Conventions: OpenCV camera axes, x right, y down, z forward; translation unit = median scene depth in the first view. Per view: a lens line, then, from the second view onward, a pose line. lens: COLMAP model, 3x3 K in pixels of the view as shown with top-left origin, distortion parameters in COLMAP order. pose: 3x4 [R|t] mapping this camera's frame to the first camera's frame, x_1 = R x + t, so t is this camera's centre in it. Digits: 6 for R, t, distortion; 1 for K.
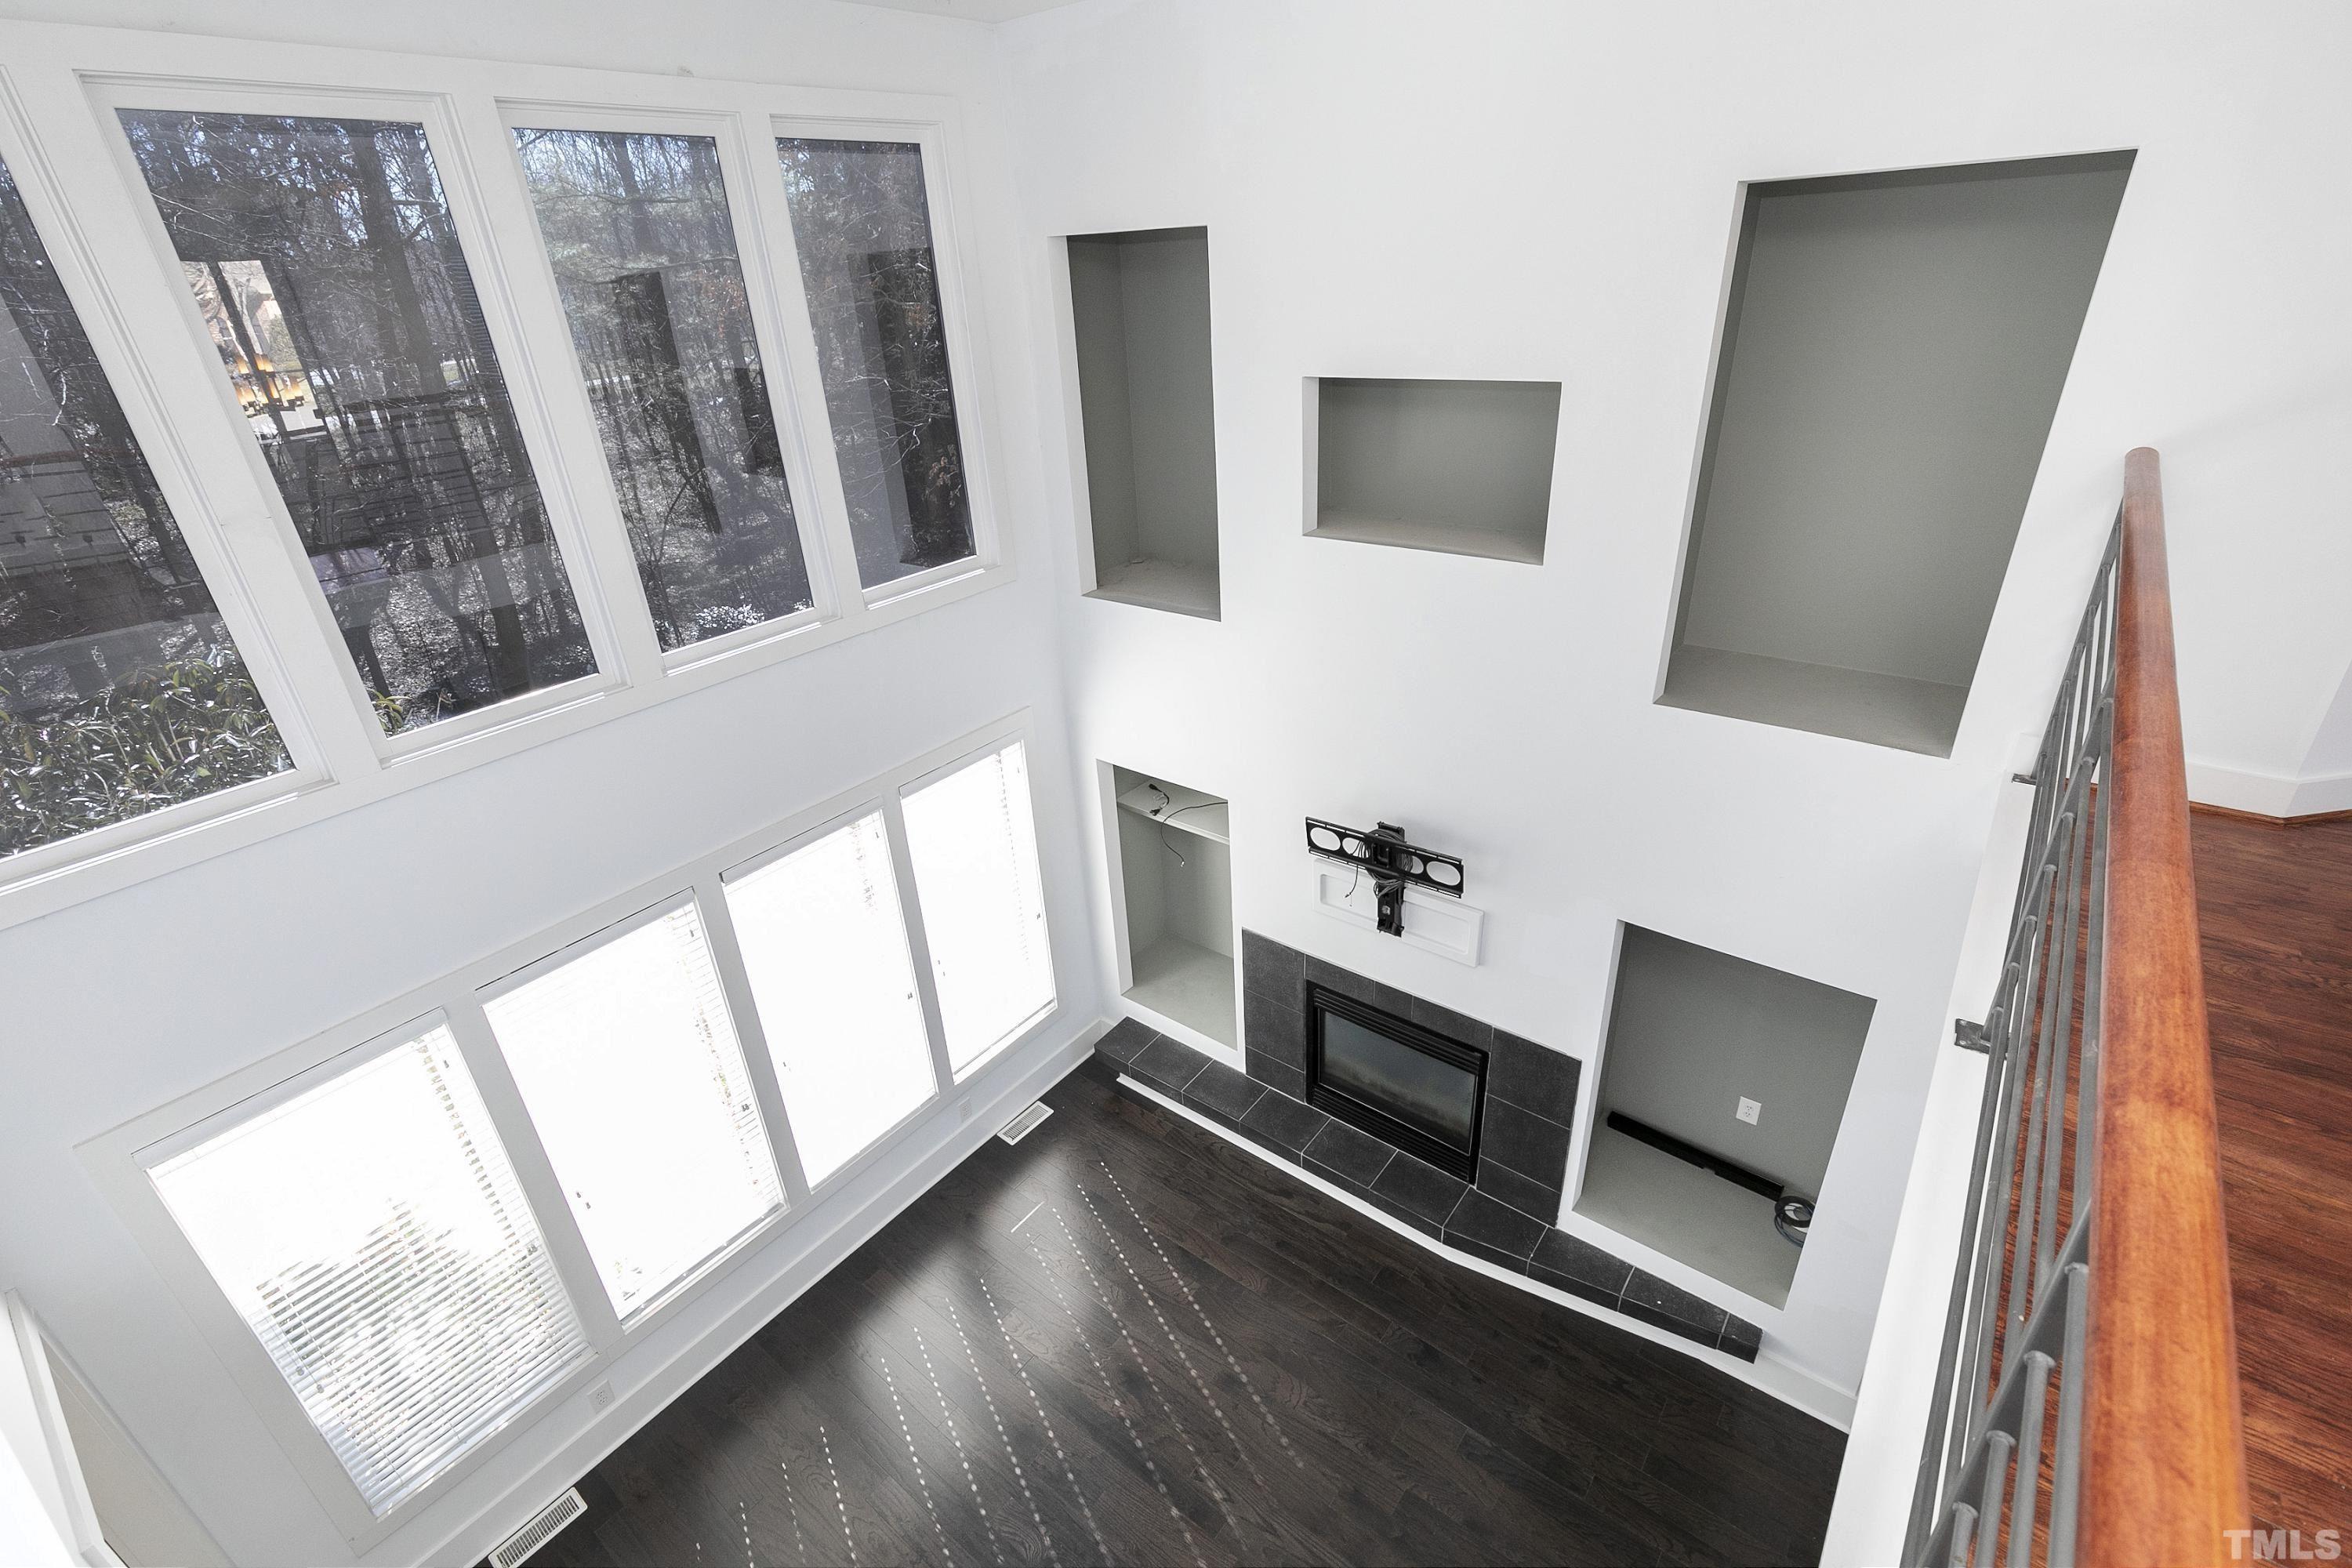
lens RADIAL K [[1077.0, 0, 1171.2], [0, 1077.0, 796.3], [0, 0, 1]] dist [0.000125, -0.000033]
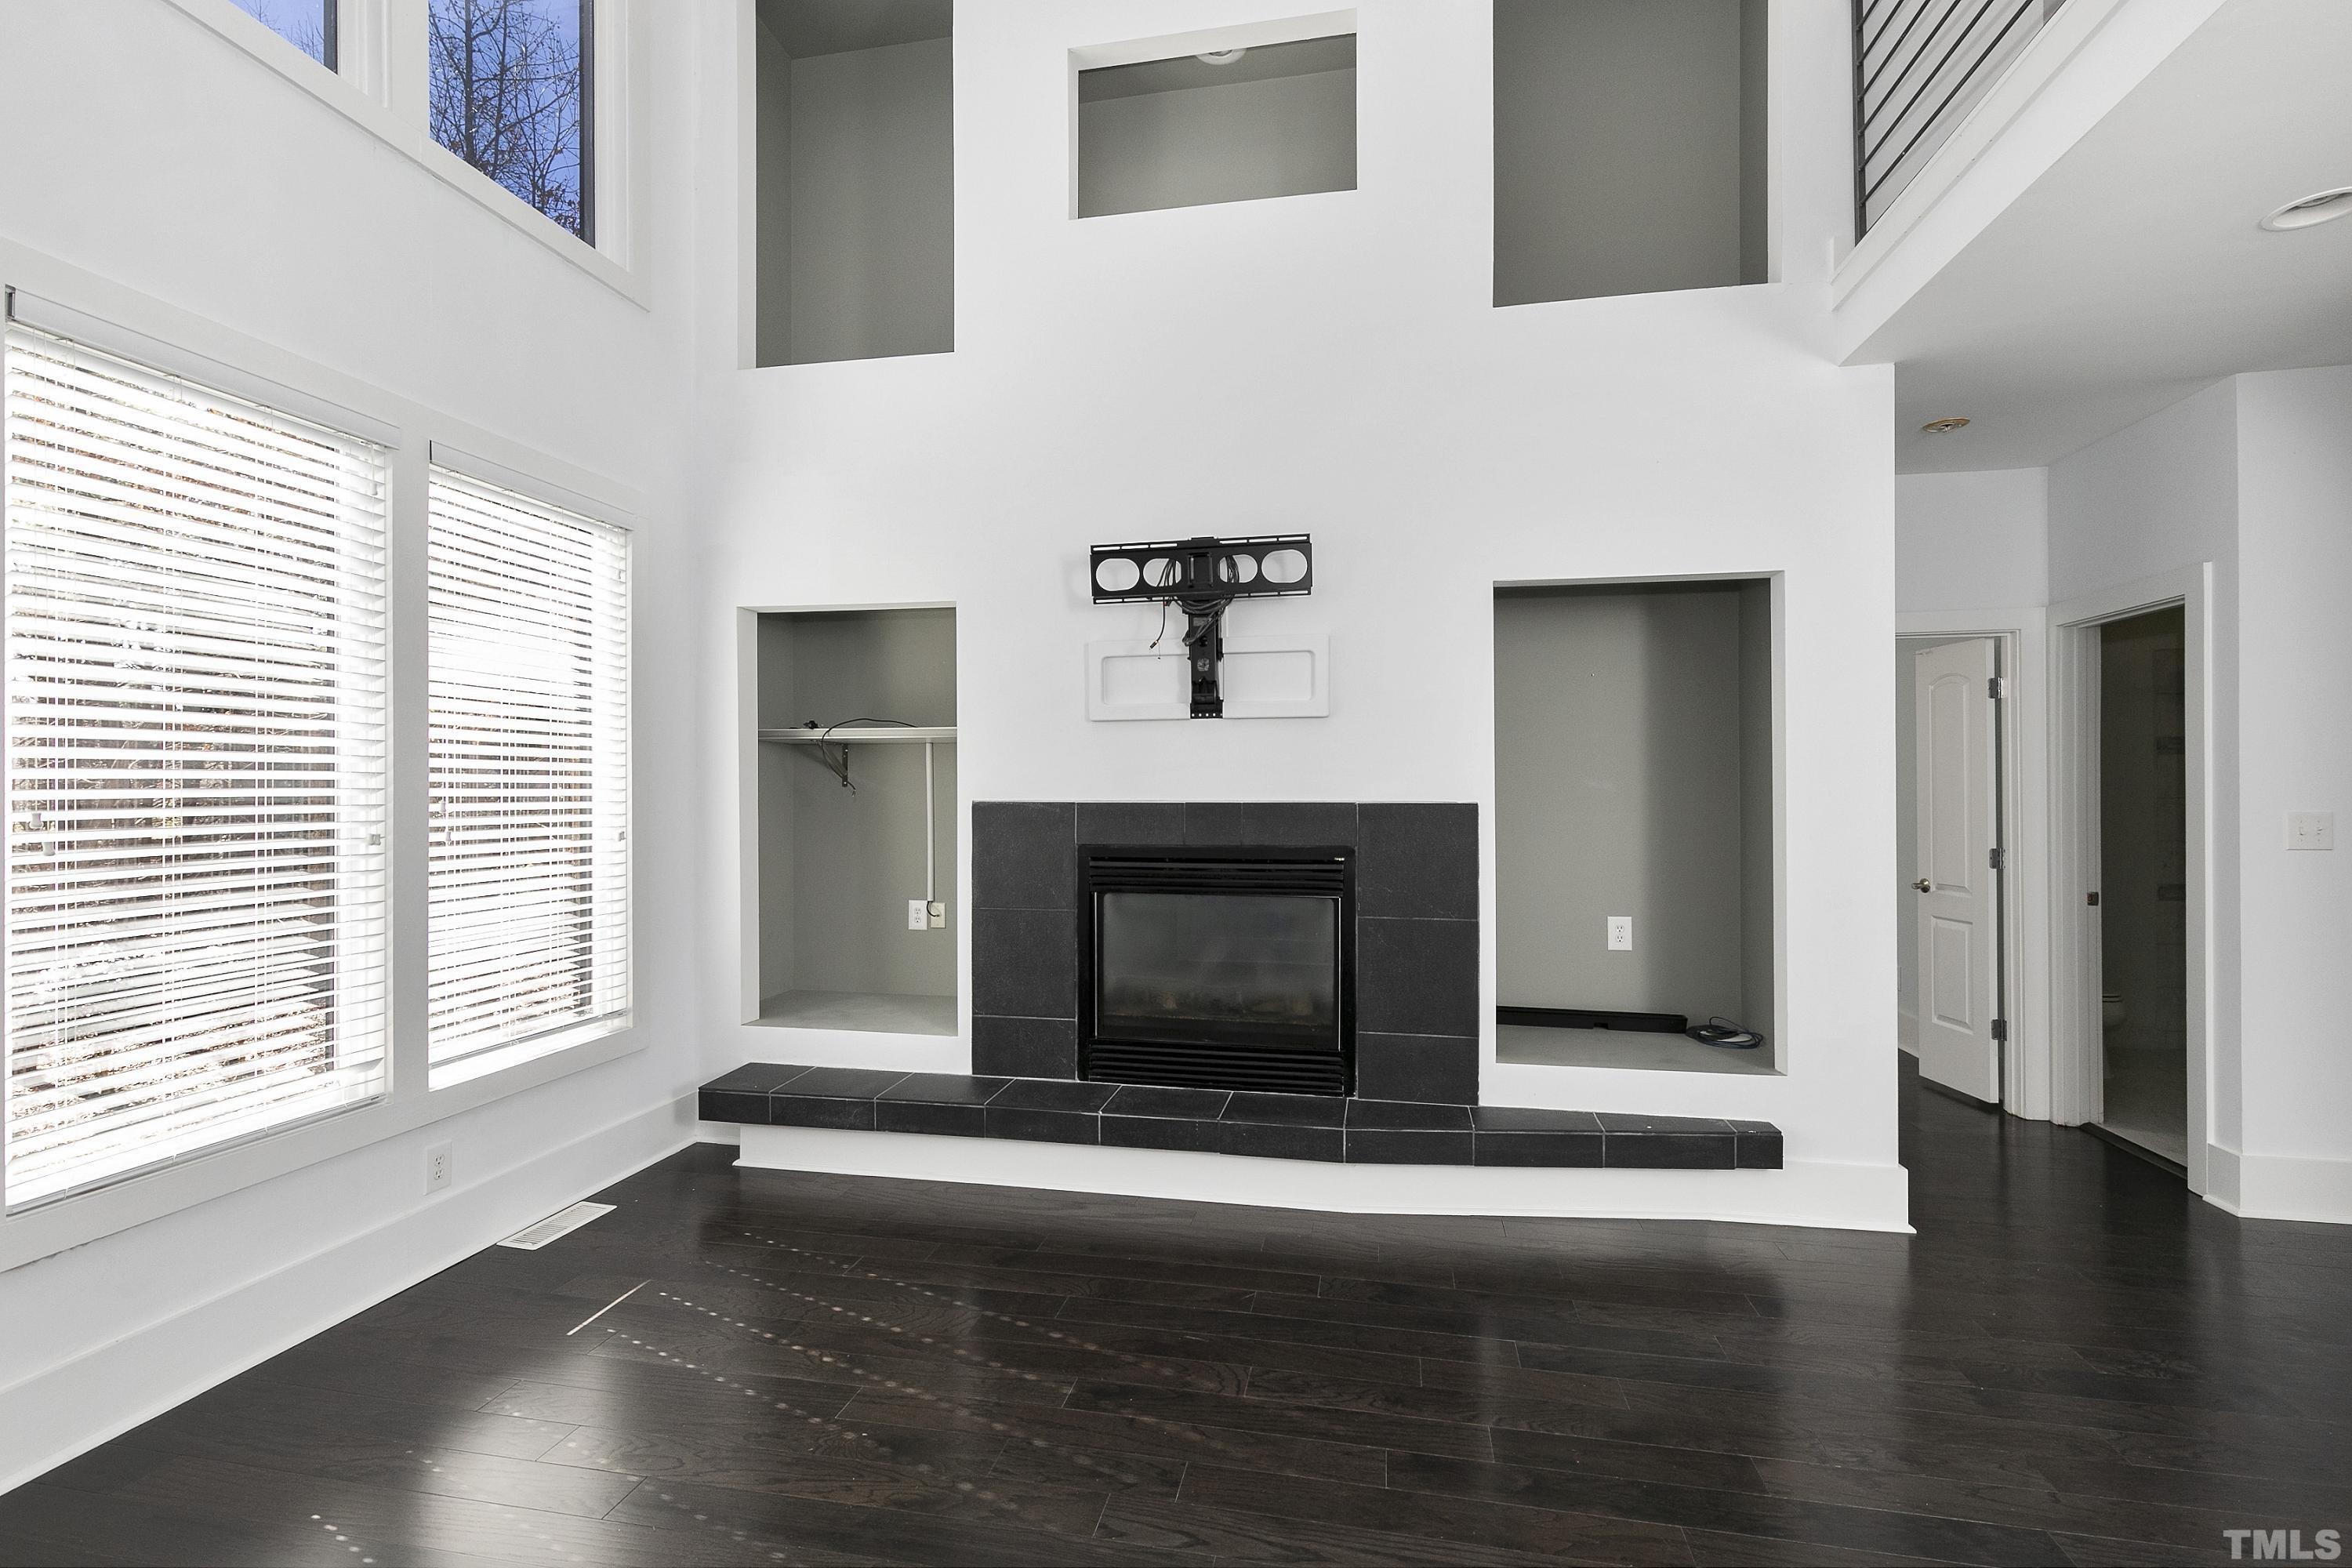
lens RADIAL K [[1077.2, 0, 1201.3], [0, 1077.2, 782.2], [0, 0, 1]] dist [0.002040, -0.000511]
pose [[0.881699, 0.057670, 0.468274, -0.146928], [0.169195, 0.887841, -0.427915, 0.488260], [-0.440431, 0.456522, 0.773051, 0.441621]]
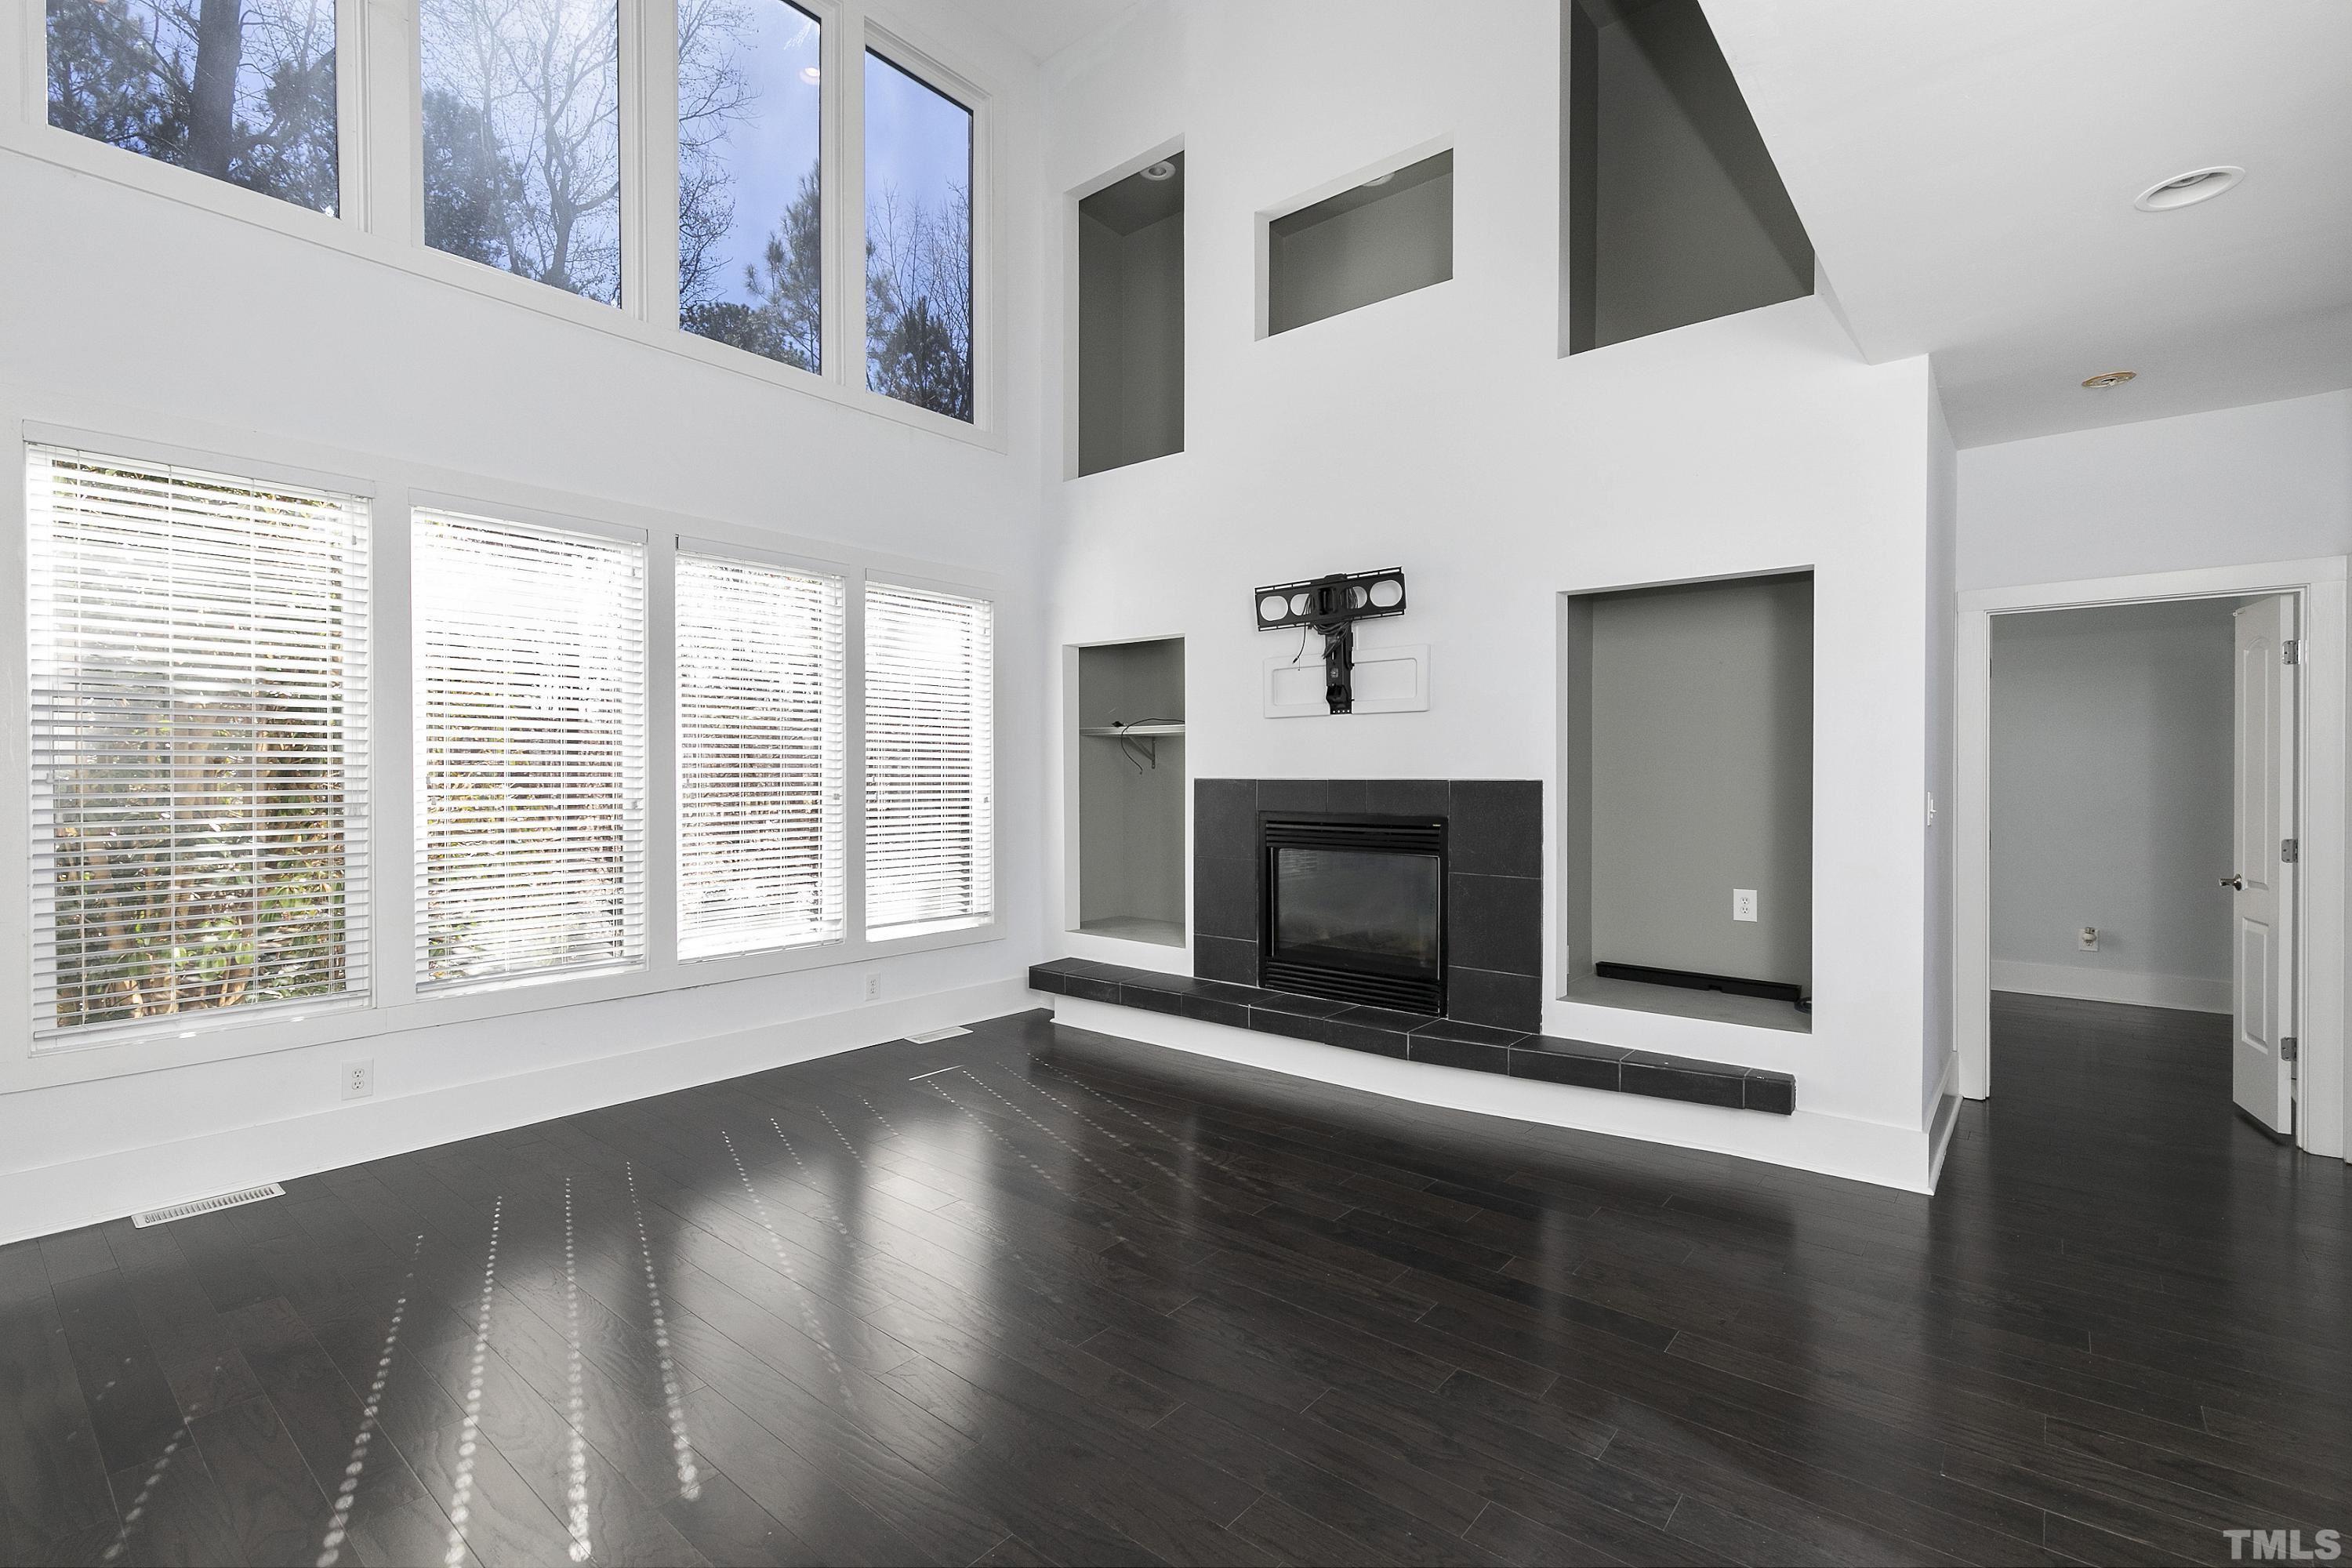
lens RADIAL K [[1095.7, 0, 1183.6], [0, 1095.7, 782.9], [0, 0, 1]] dist [0.000436, 0.000531]
pose [[0.998068, 0.057543, -0.023423, 0.089301], [-0.061944, 0.892702, -0.446370, 0.630606], [-0.004776, 0.446958, 0.894542, 0.148892]]
